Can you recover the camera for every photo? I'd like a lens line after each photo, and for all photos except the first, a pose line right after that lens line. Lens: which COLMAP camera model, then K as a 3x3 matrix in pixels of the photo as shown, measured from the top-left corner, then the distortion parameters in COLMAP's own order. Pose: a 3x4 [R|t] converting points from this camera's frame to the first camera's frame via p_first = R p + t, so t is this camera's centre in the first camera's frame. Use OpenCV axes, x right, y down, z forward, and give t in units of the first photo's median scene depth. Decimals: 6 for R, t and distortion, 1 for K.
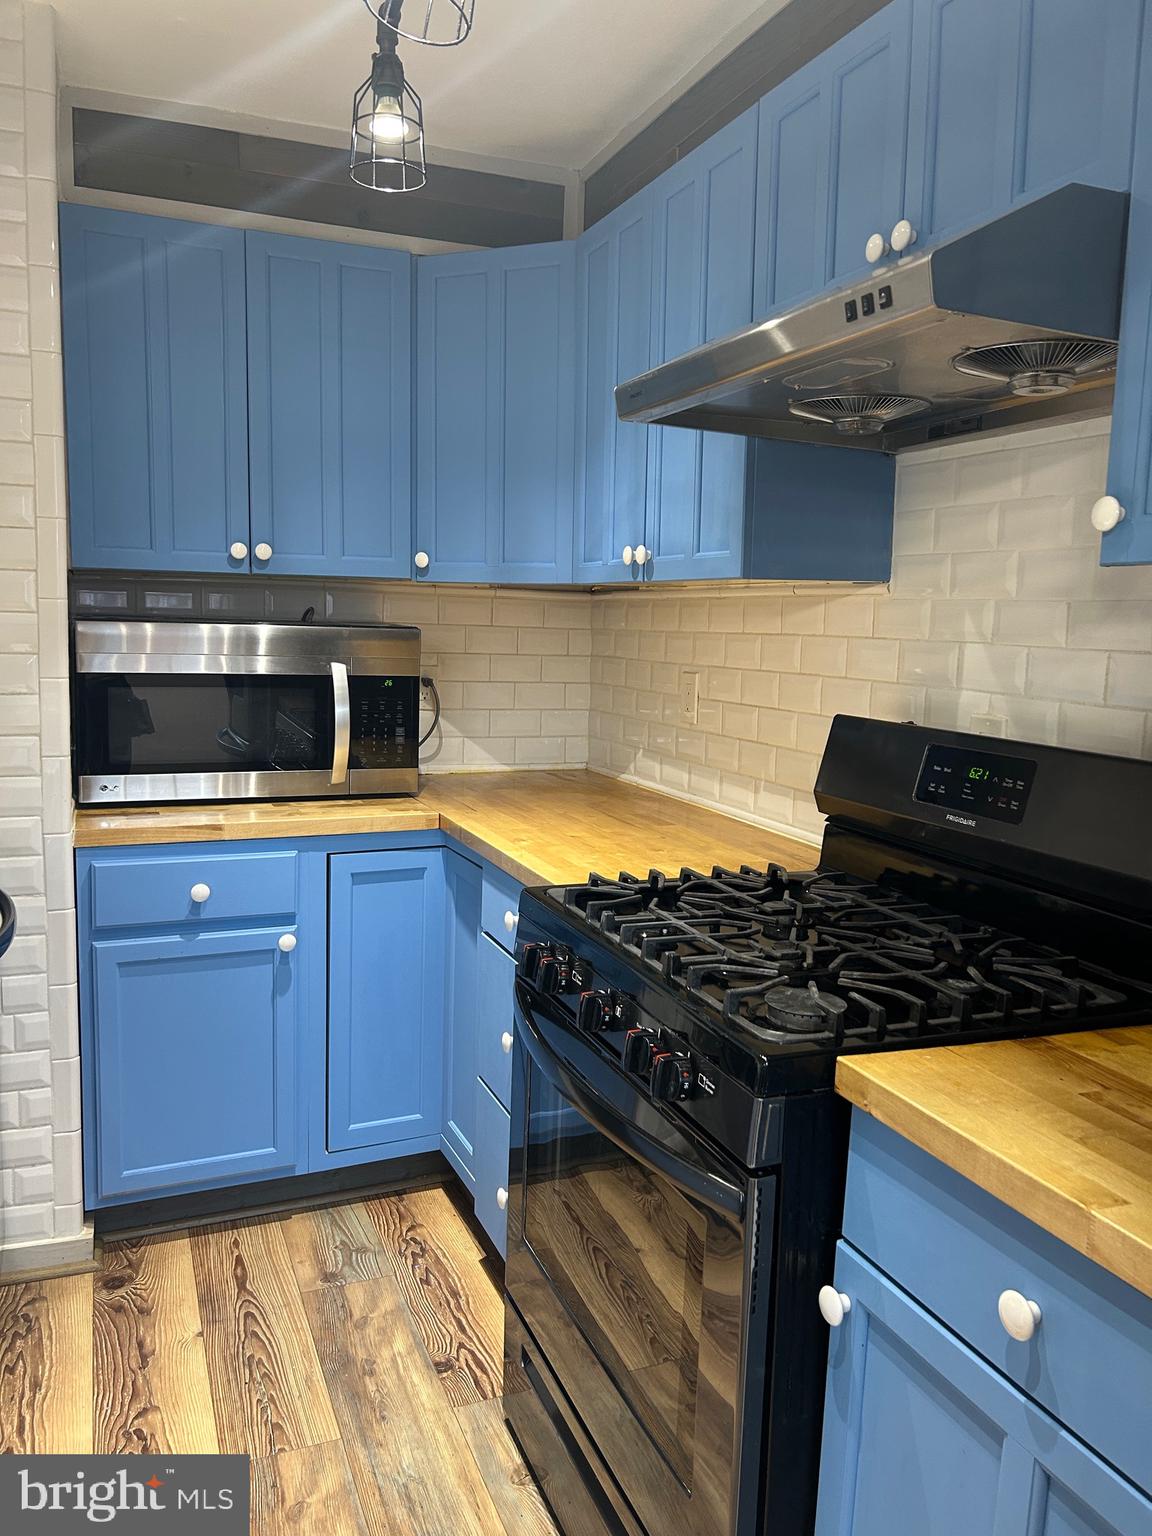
lens RADIAL K [[1153.0, 0, 568.4], [0, 1153.0, 753.1], [0, 0, 1]] dist [0.039782, -0.038993]
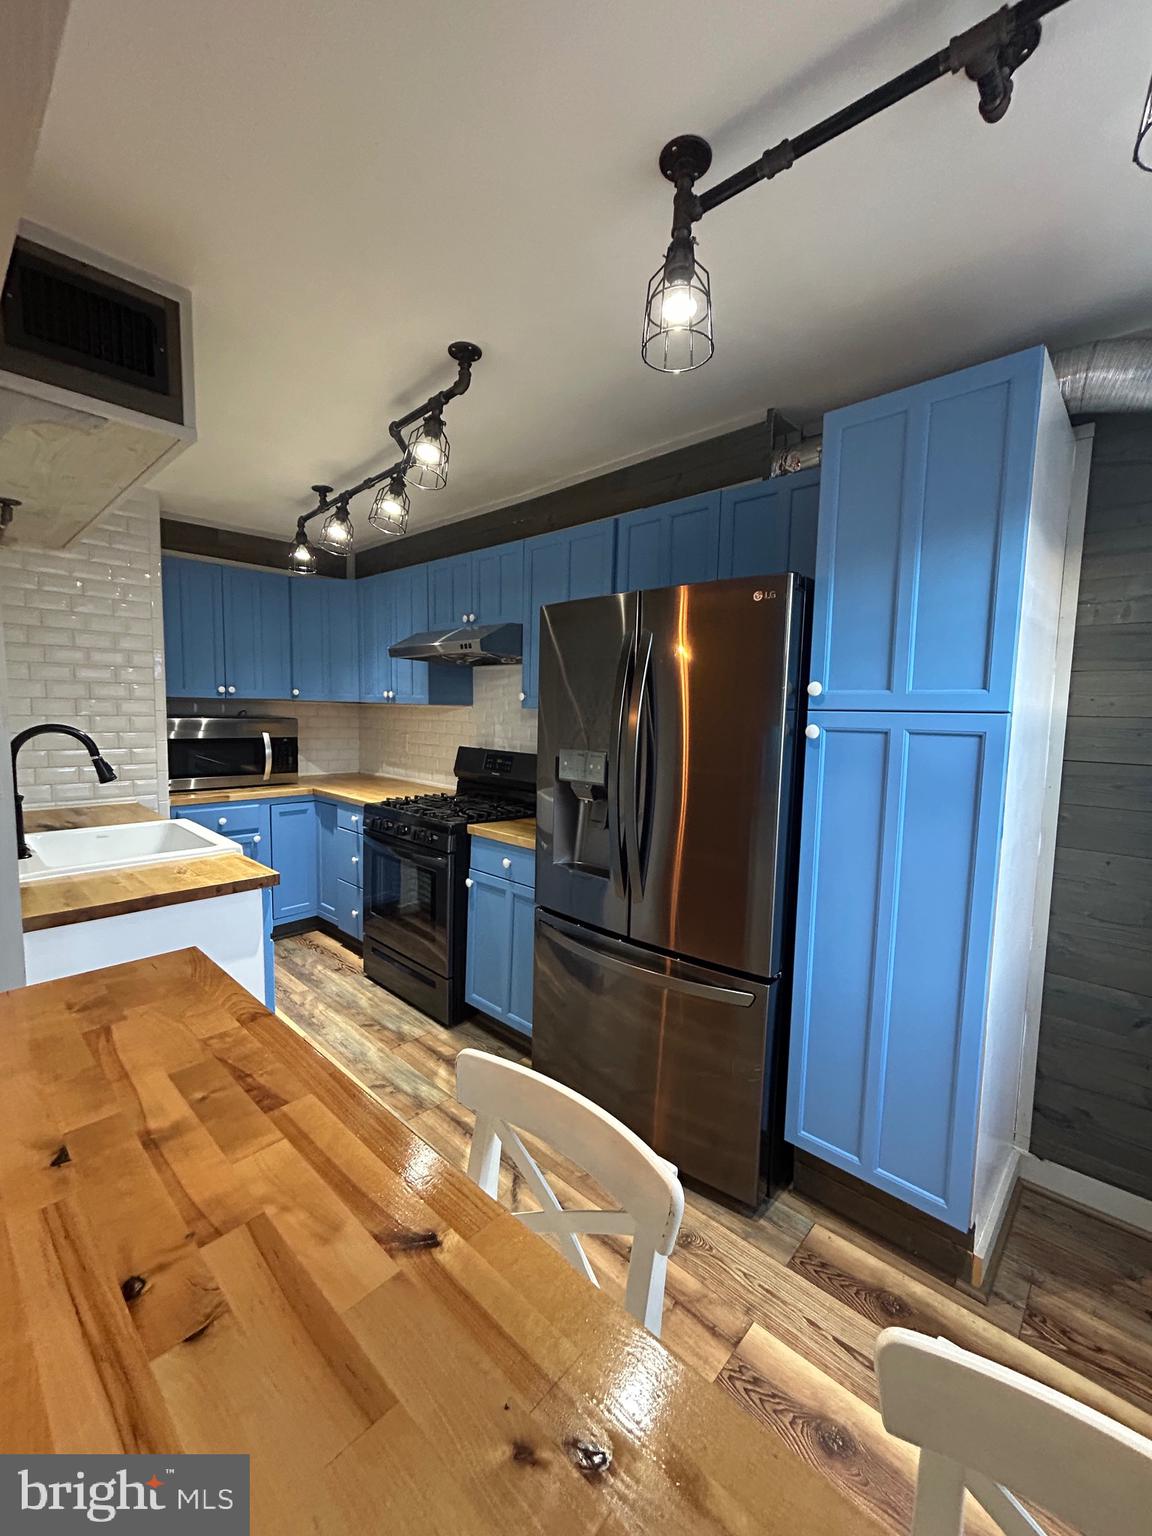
lens RADIAL K [[618.9, 0, 574.9], [0, 618.9, 766.7], [0, 0, 1]] dist [-0.002333, 0.000716]
pose [[0.906362, -0.042341, 0.420376, -0.204050], [0.046906, 0.998899, -0.000520, 0.039812], [-0.419891, 0.020190, 0.907350, -0.705442]]
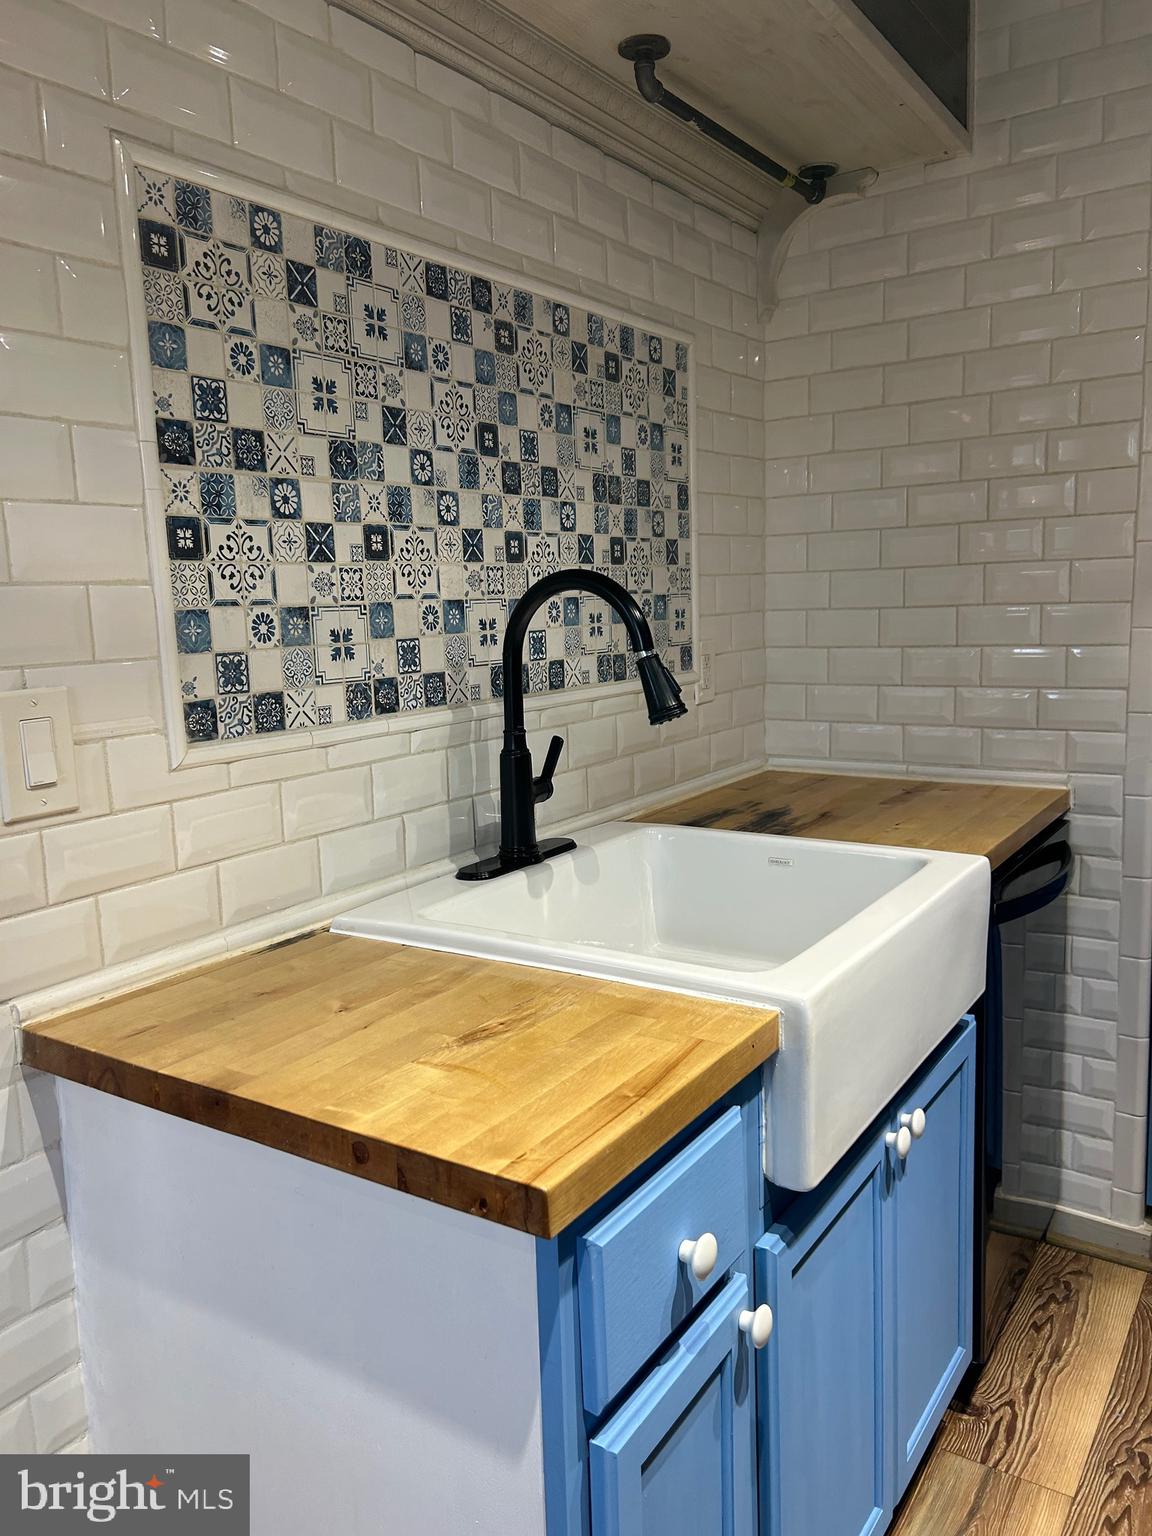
lens RADIAL K [[1153.0, 0, 561.0], [0, 1153.0, 768.2], [0, 0, 1]] dist [0.039782, -0.038993]
pose [[0.553454, 0.076104, -0.829395, 0.080818], [-0.050995, 0.997045, 0.057458, 0.019234], [0.831317, 0.010495, 0.555699, 0.107003]]
